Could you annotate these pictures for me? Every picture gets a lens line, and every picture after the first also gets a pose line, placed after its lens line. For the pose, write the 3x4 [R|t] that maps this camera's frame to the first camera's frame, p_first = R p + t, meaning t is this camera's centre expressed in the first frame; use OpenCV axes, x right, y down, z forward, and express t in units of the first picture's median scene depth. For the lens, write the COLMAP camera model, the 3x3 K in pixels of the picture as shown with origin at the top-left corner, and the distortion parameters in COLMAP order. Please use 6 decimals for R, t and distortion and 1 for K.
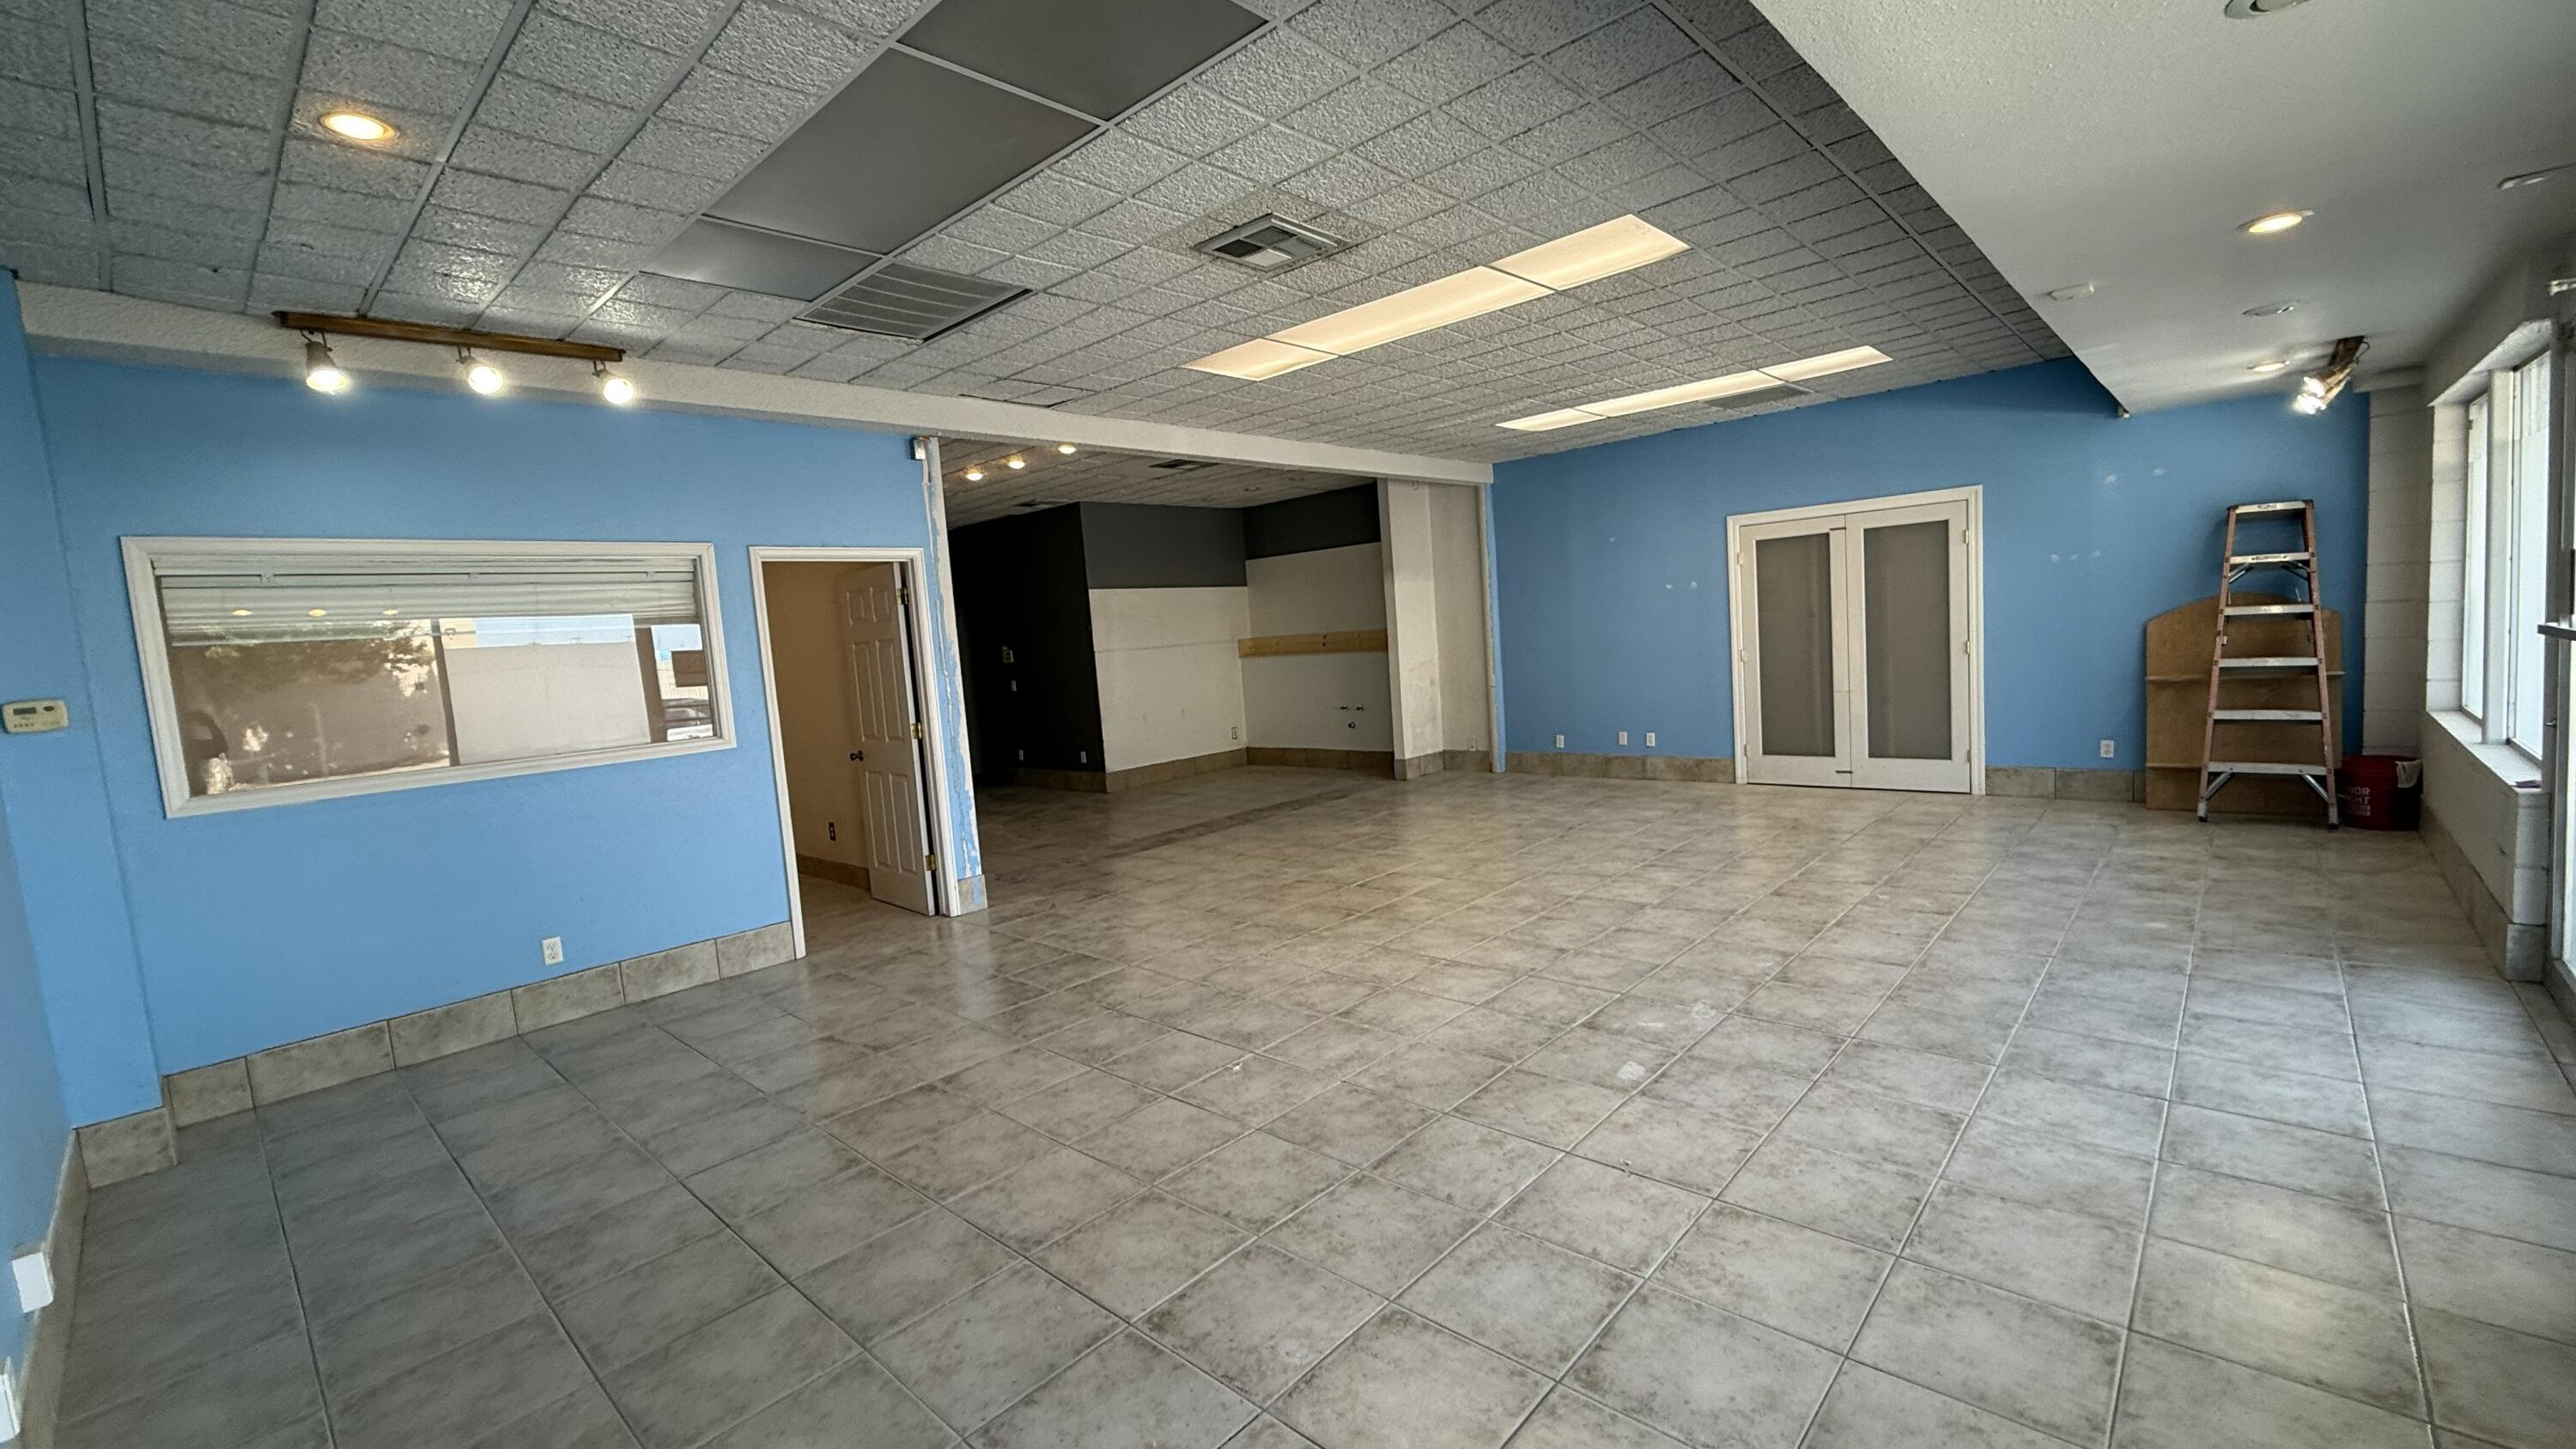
lens RADIAL K [[1046.0, 0, 1276.0], [0, 1046.0, 721.9], [0, 0, 1]] dist [-0.001790, 0.000280]
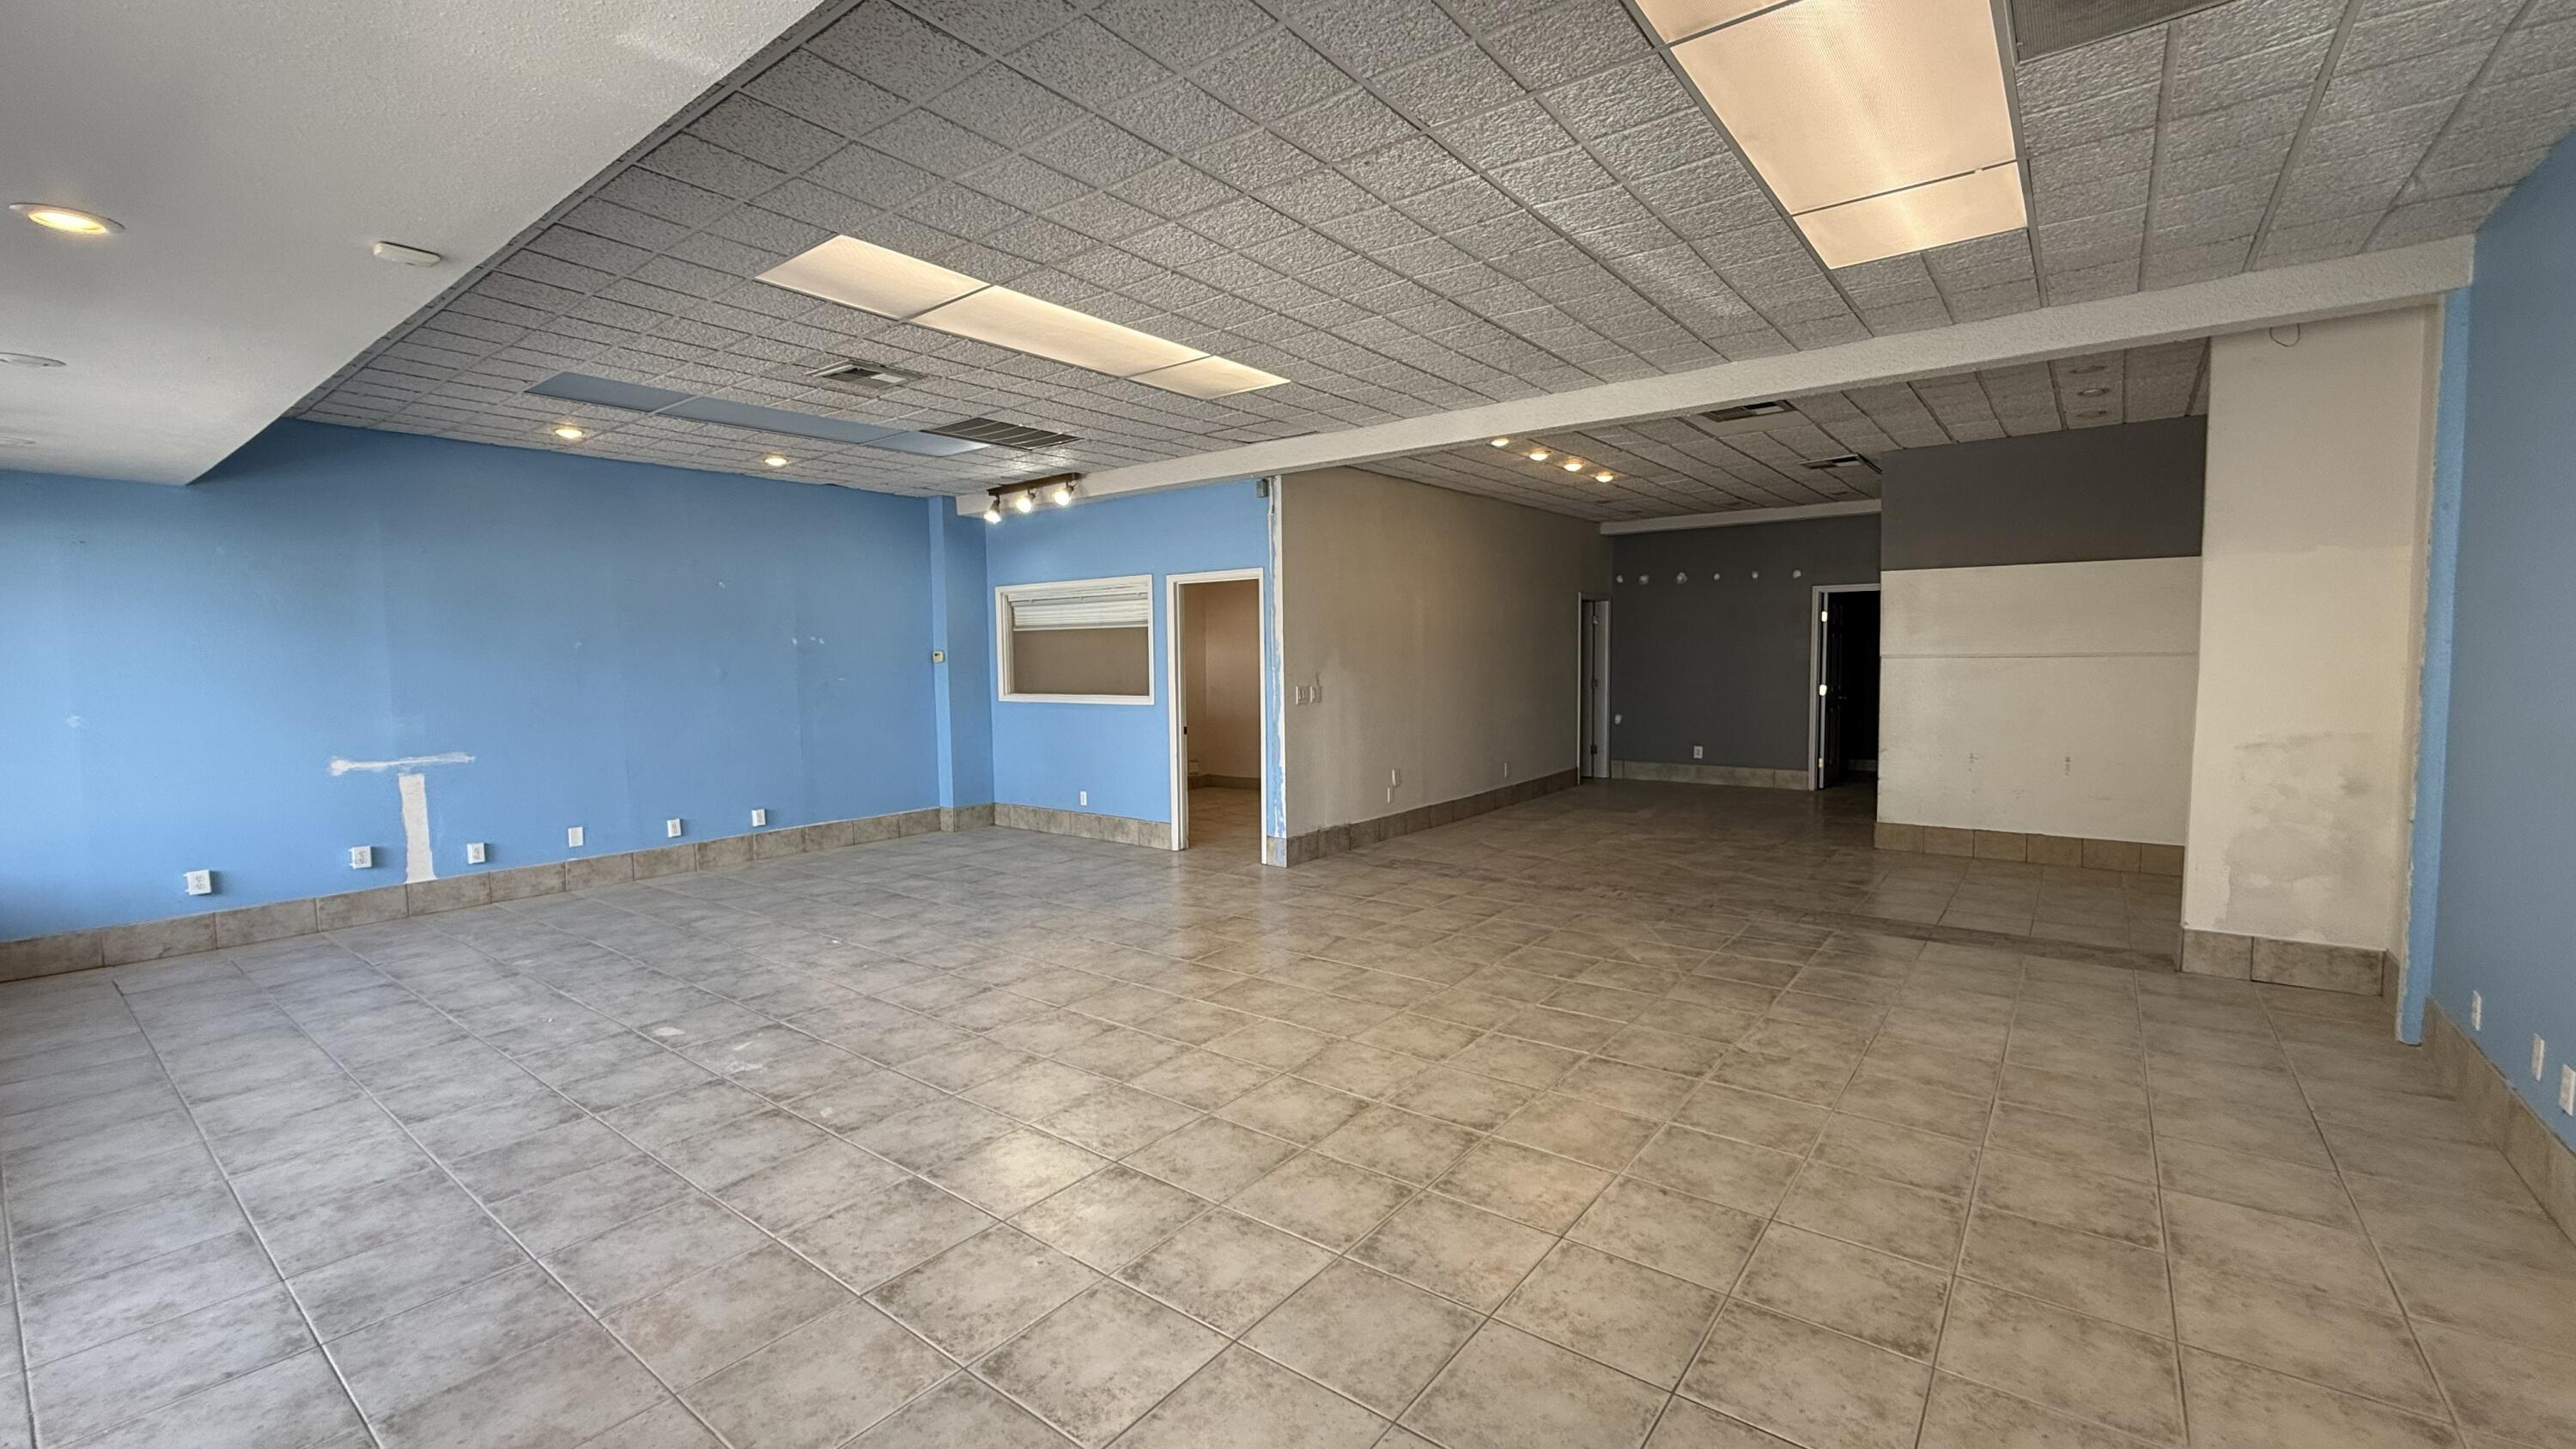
lens RADIAL K [[1046.0, 0, 1295.8], [0, 1046.0, 723.9], [0, 0, 1]] dist [-0.001790, 0.000280]
pose [[0.095930, 0.137002, -0.985915, 1.329028], [-0.080260, 0.988322, 0.129527, -0.210941], [0.992147, 0.066704, 0.105805, 1.322204]]
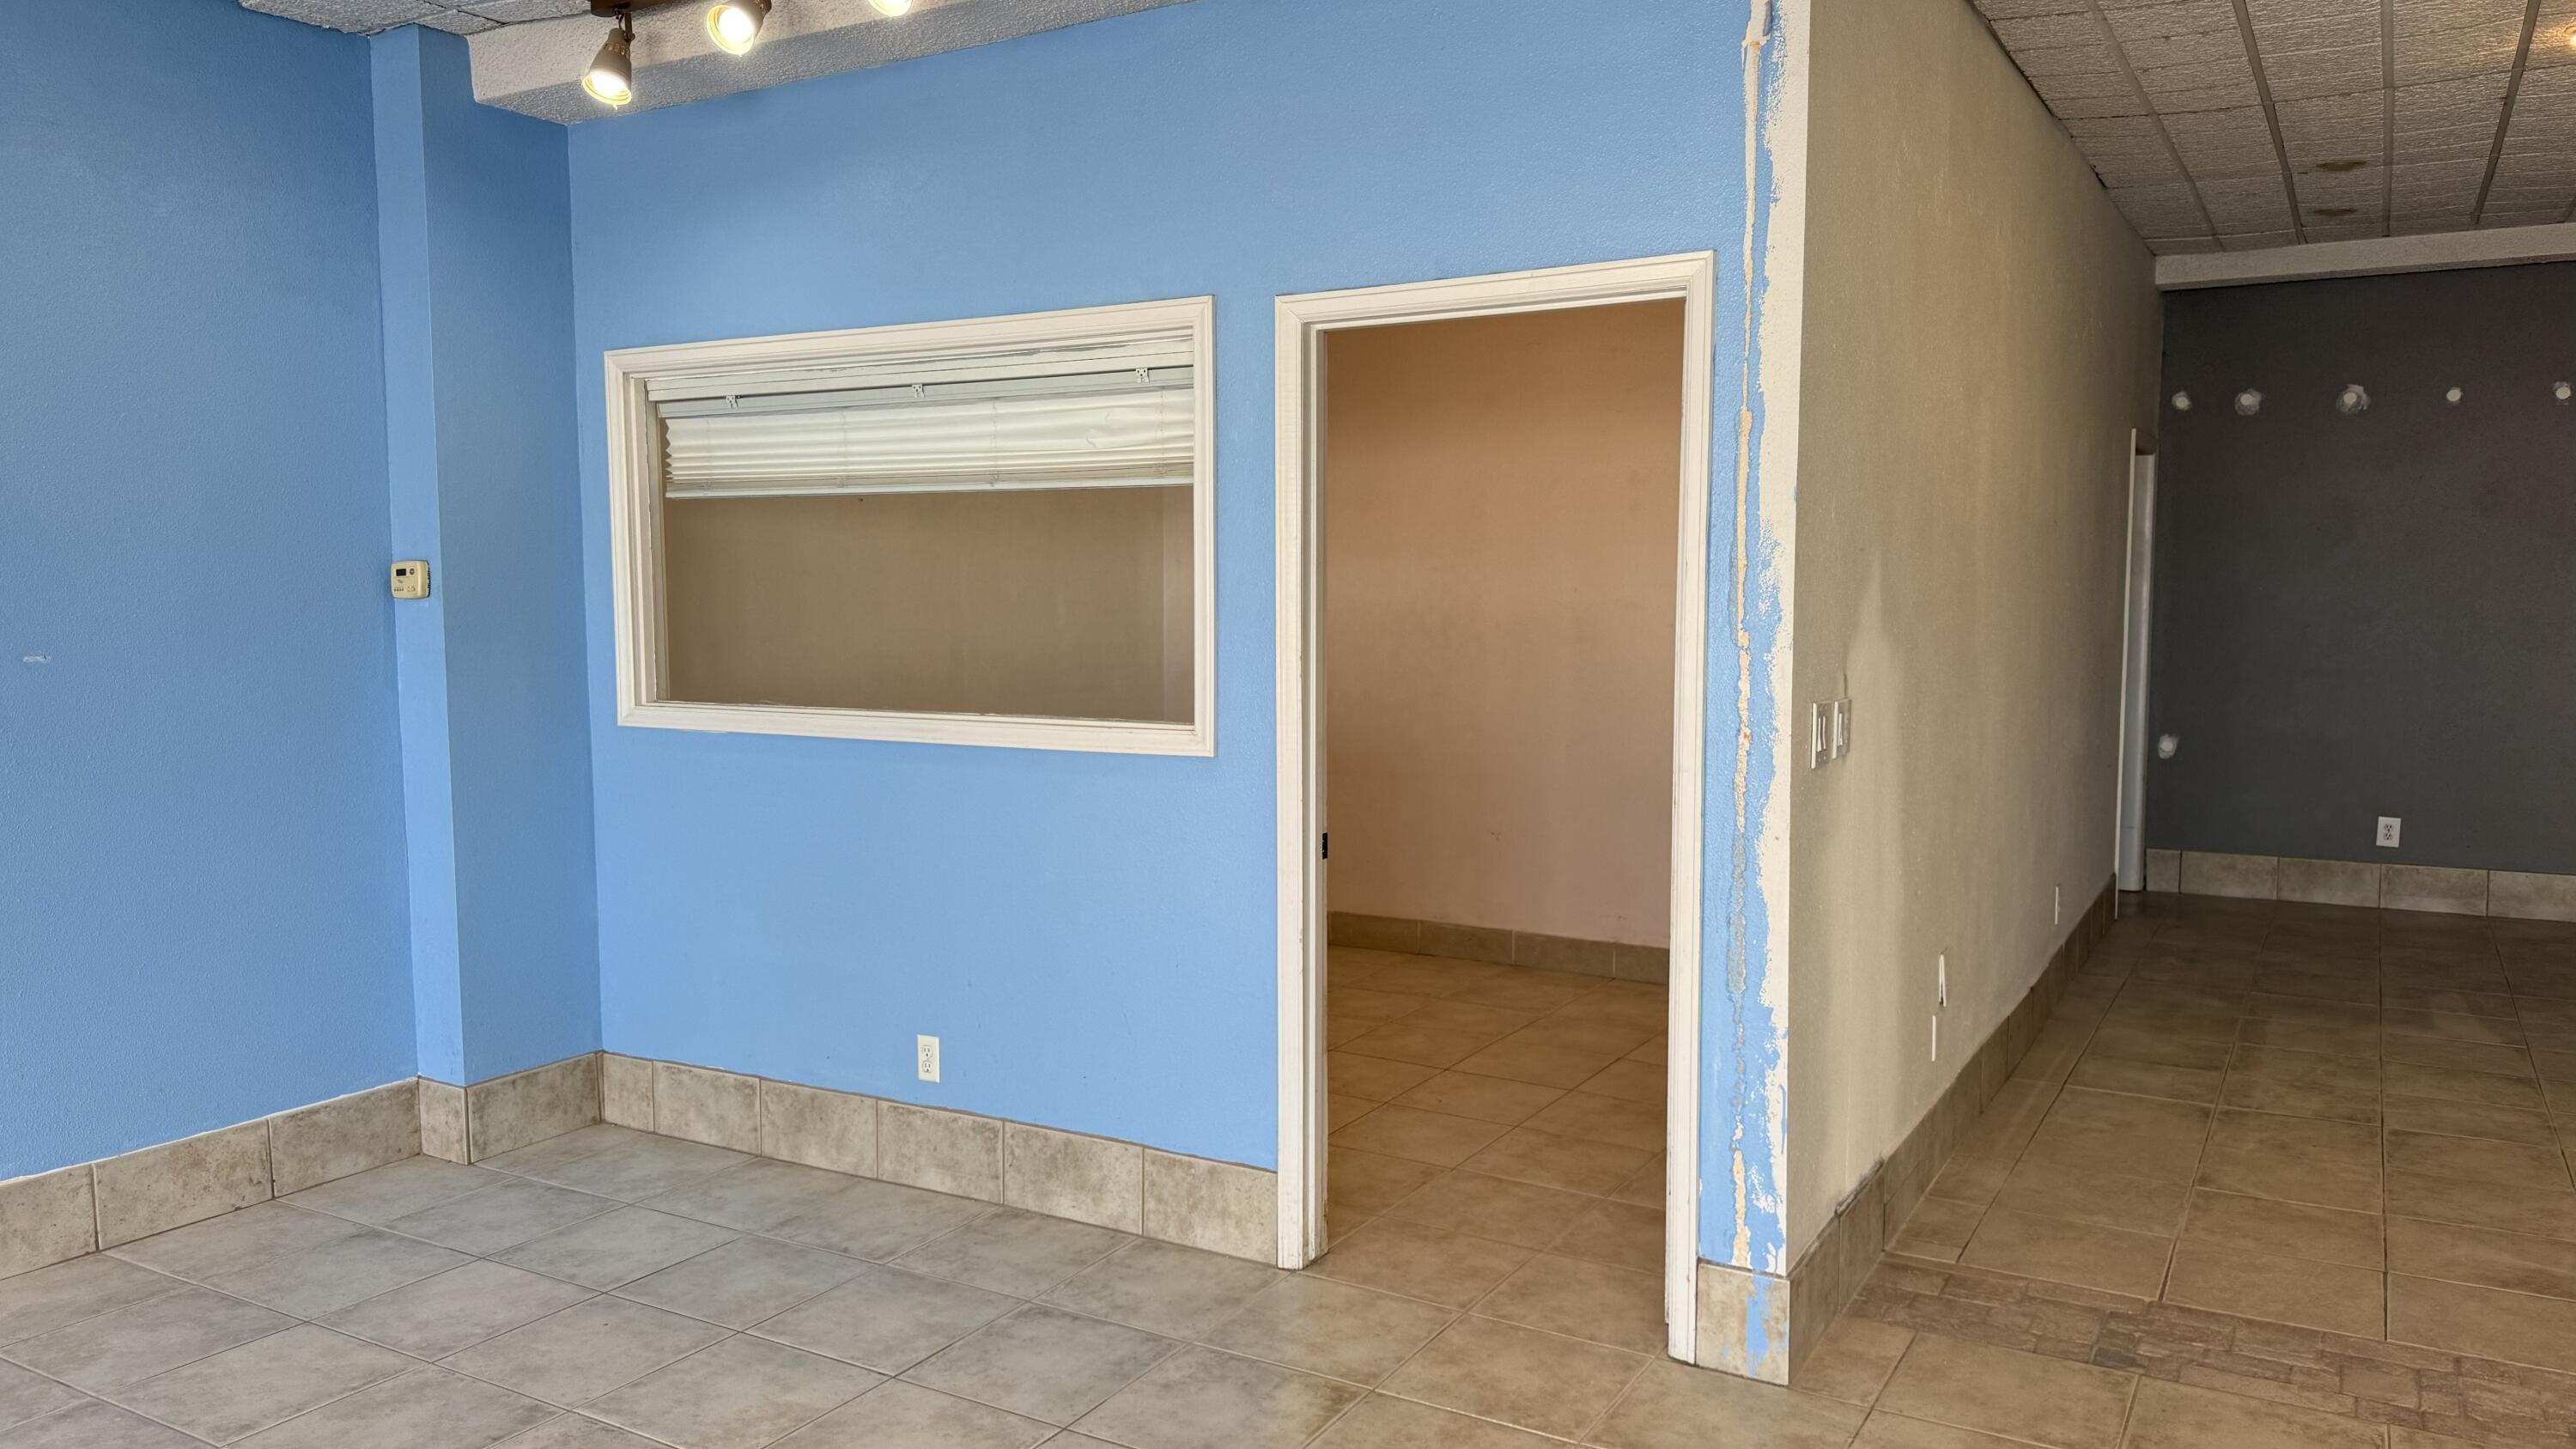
lens RADIAL K [[1808.6, 0, 1290.6], [0, 1808.6, 728.7], [0, 0, 1]] dist [0.035964, -0.024117]
pose [[0.215972, 0.152380, -0.964436, 0.295496], [-0.096107, 0.986268, 0.134308, -0.118720], [0.971658, 0.063682, 0.227651, 1.080446]]
